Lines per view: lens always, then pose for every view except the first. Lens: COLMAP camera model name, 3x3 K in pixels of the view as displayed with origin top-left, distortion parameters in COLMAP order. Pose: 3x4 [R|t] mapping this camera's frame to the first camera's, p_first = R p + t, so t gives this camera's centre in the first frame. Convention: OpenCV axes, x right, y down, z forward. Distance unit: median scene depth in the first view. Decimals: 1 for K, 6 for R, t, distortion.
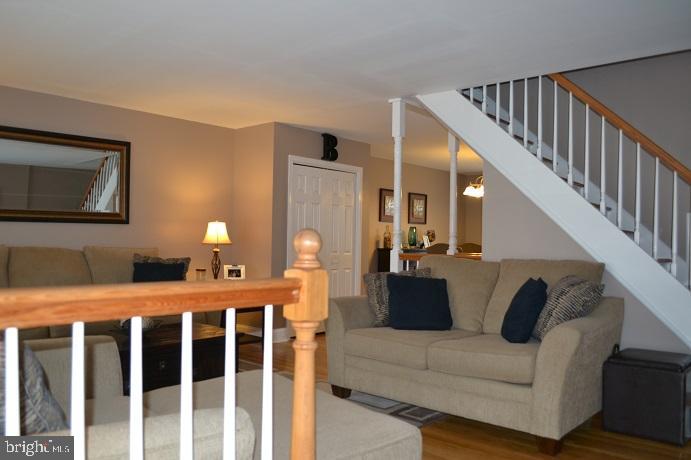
lens RADIAL K [[555.3, 0, 338.3], [0, 555.3, 235.1], [0, 0, 1]] dist [-0.091820, 0.019087]
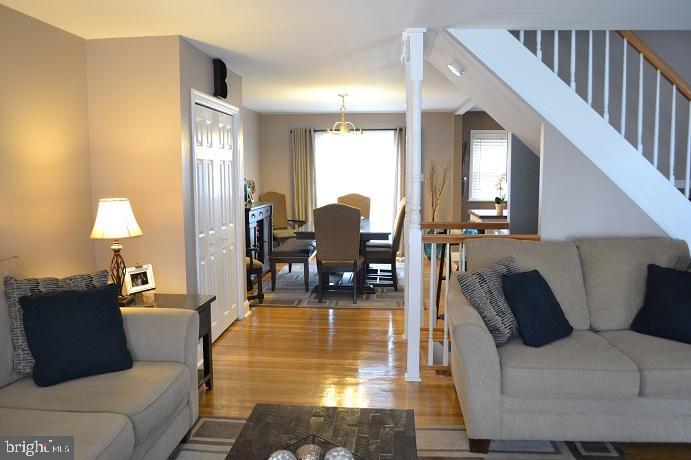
lens RADIAL K [[555.3, 0, 342.3], [0, 555.3, 230.1], [0, 0, 1]] dist [-0.091820, 0.019087]
pose [[0.799589, -0.085374, 0.594448, -0.451952], [0.013189, 0.992101, 0.124744, -0.073559], [-0.600403, -0.091904, 0.794399, 0.466444]]
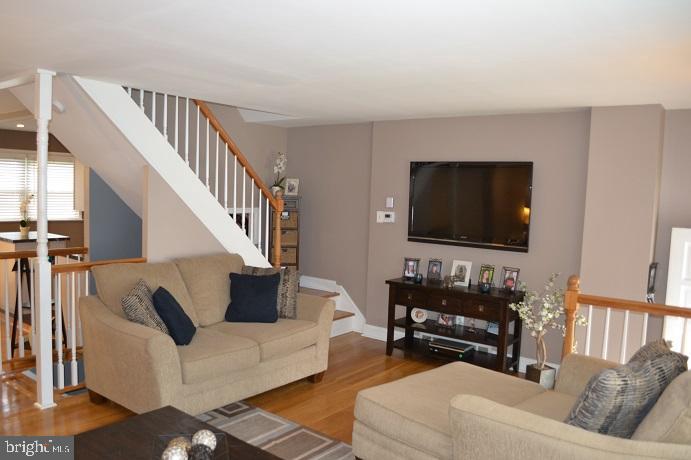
lens RADIAL K [[555.3, 0, 338.7], [0, 555.3, 231.1], [0, 0, 1]] dist [-0.091820, 0.019087]
pose [[-0.078162, -0.095154, 0.992389, -0.727246], [-0.049122, 0.994593, 0.091497, -0.114943], [-0.995730, -0.041597, -0.082414, 0.665797]]
